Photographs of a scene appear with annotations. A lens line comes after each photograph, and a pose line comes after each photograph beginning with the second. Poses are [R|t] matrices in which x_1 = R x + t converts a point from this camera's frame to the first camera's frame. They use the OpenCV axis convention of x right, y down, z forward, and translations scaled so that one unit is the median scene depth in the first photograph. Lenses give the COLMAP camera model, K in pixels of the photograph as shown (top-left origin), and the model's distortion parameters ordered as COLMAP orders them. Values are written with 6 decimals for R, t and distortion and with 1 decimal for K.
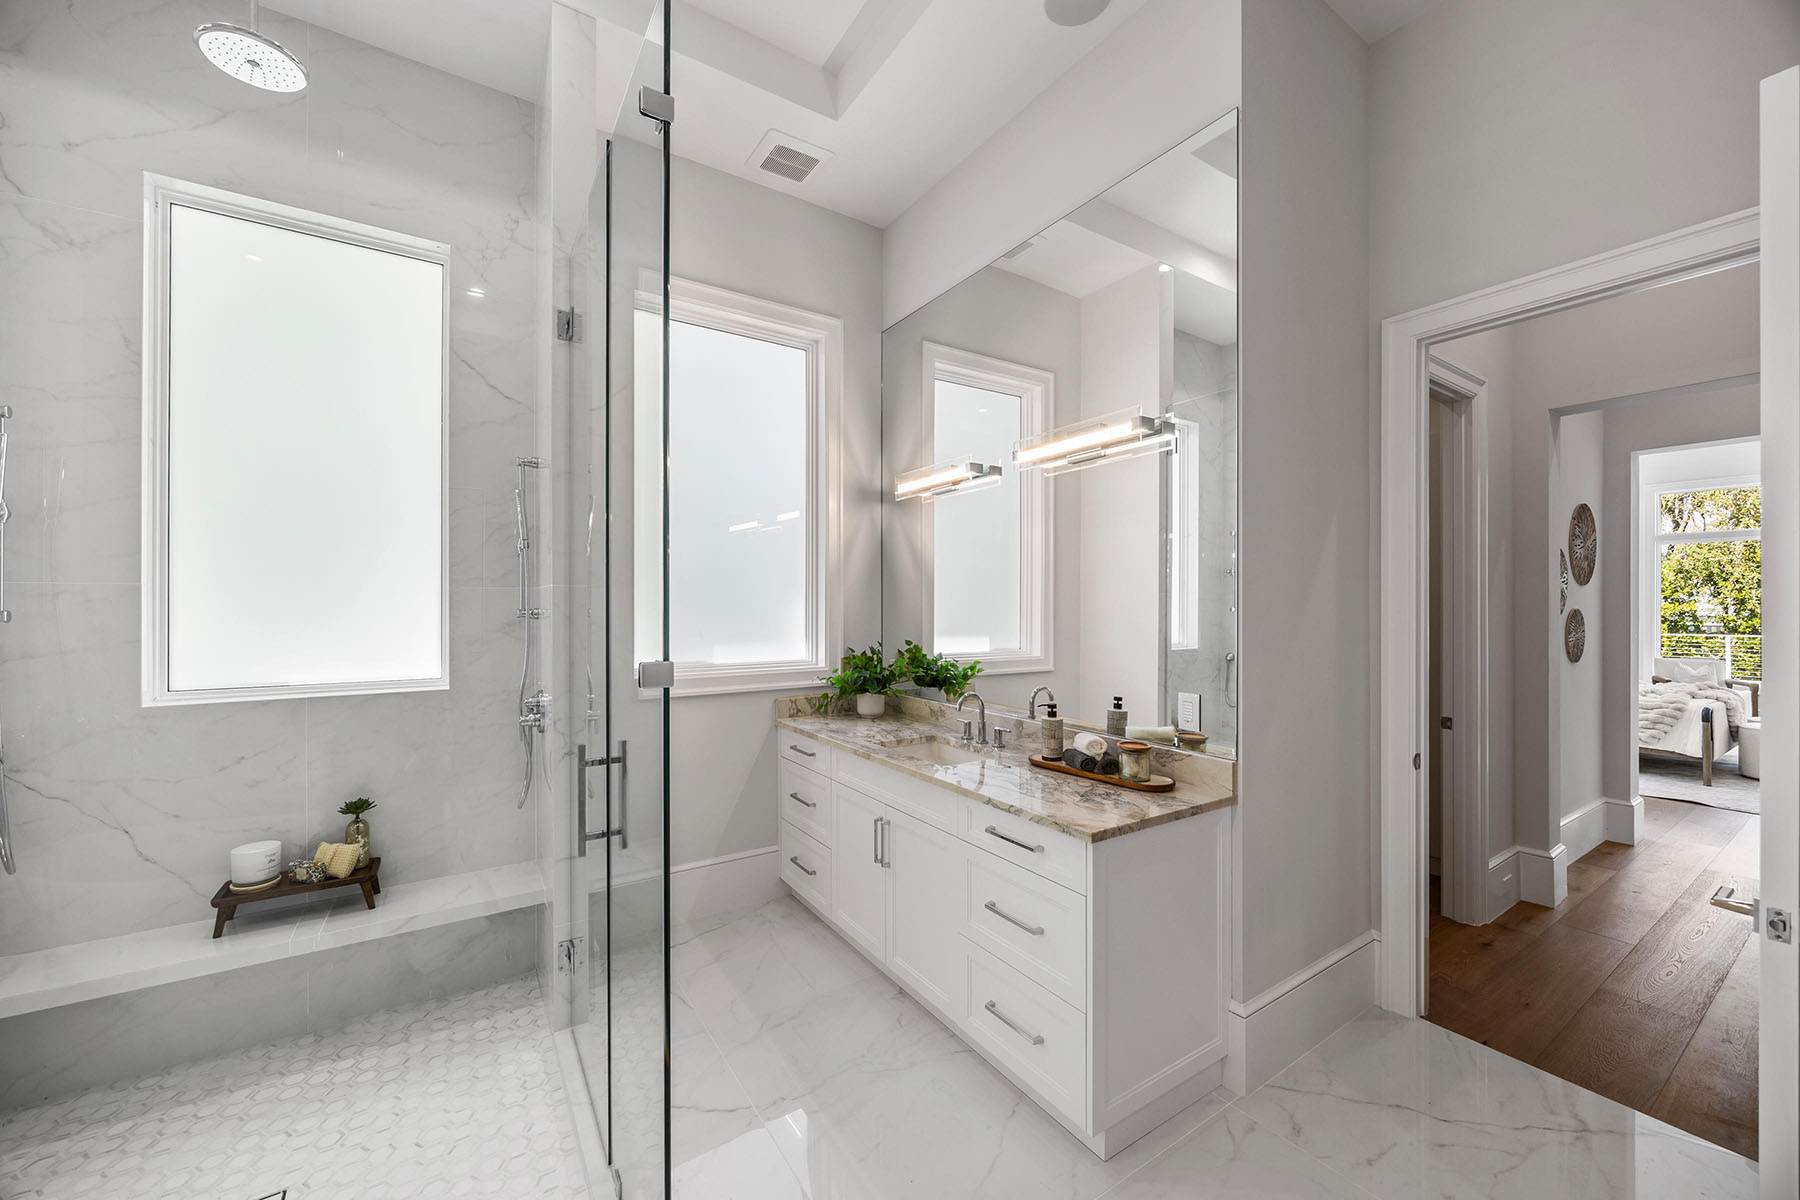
lens RADIAL K [[683.6, 0, 898.7], [0, 683.6, 599.5], [0, 0, 1]] dist [-0.000526, -0.000515]
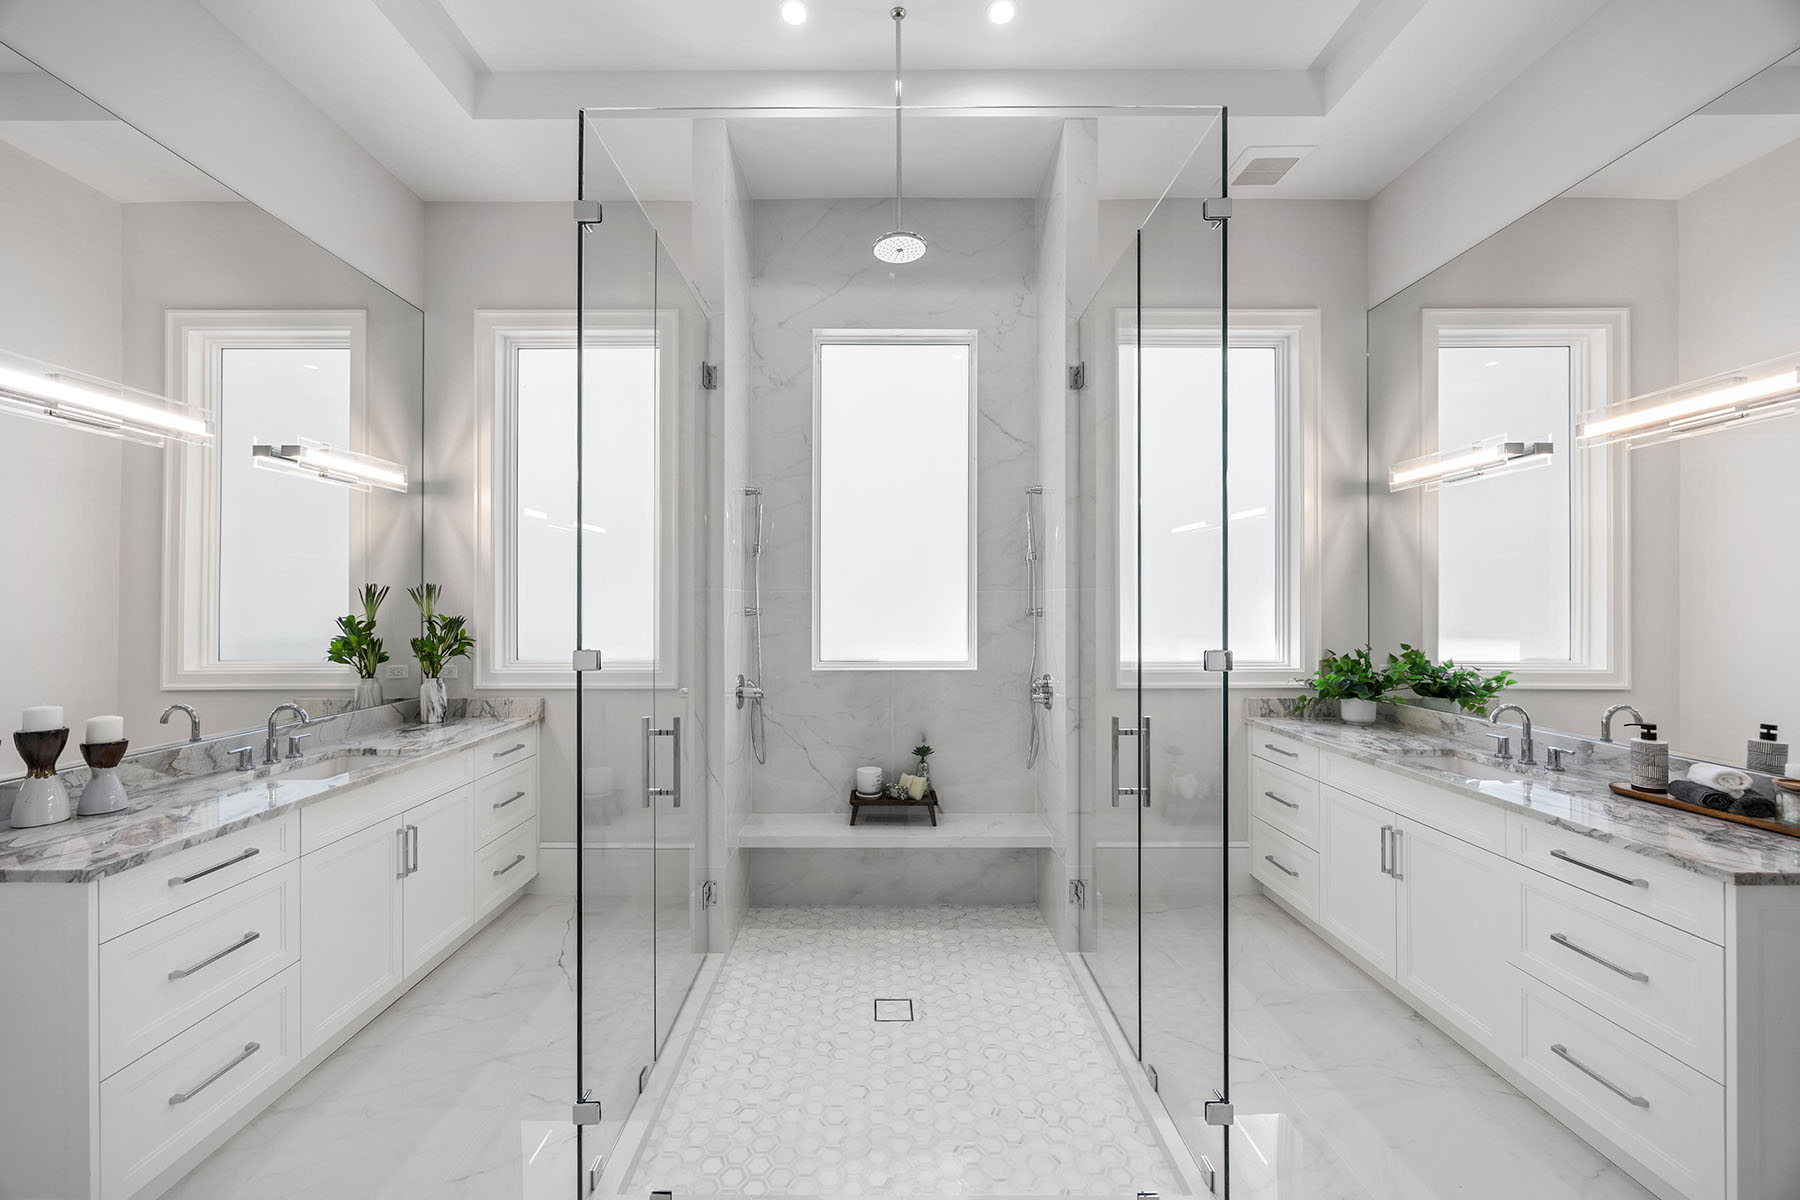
lens RADIAL K [[678.5, 0, 896.1], [0, 678.5, 599.5], [0, 0, 1]] dist [-0.002109, -0.000091]
pose [[0.834546, -0.004159, -0.550923, -0.072672], [0.004335, 0.999990, -0.000982, -0.002248], [0.550922, -0.001568, 0.834555, -0.162813]]
